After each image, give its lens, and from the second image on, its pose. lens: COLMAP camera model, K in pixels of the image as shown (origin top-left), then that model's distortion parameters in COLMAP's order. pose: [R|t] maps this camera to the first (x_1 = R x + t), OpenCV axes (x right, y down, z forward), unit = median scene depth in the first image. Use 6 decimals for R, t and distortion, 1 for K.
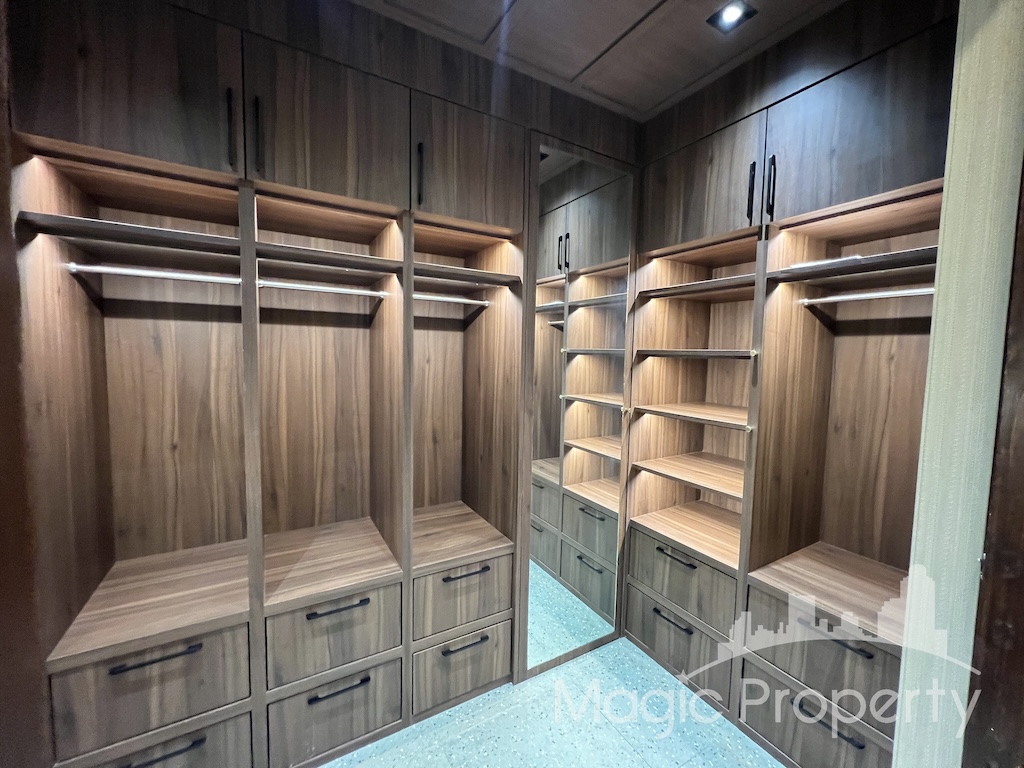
lens RADIAL K [[412.2, 0, 512.5], [0, 412.2, 381.1], [0, 0, 1]] dist [-0.002016, -0.000107]
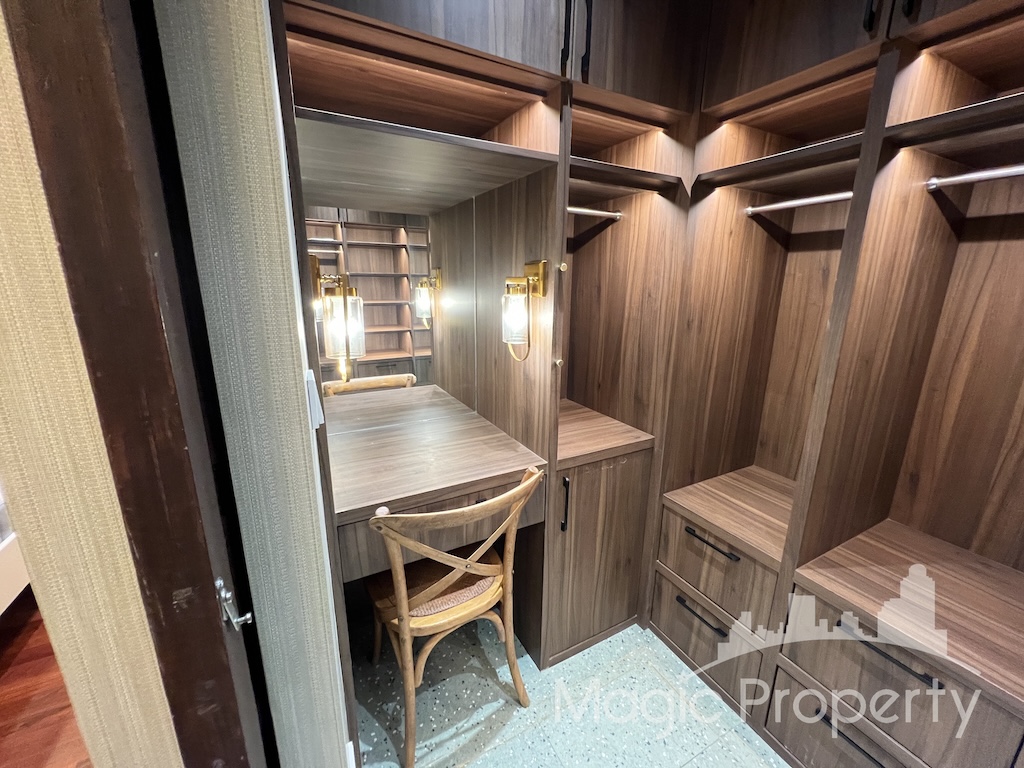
lens RADIAL K [[412.2, 0, 515.7], [0, 412.2, 385.6], [0, 0, 1]] dist [-0.002016, -0.000107]
pose [[-0.040067, 0.230228, -0.972312, 0.223128], [-0.077495, 0.969446, 0.232743, -0.012730], [0.996187, 0.084674, -0.021002, 0.397361]]
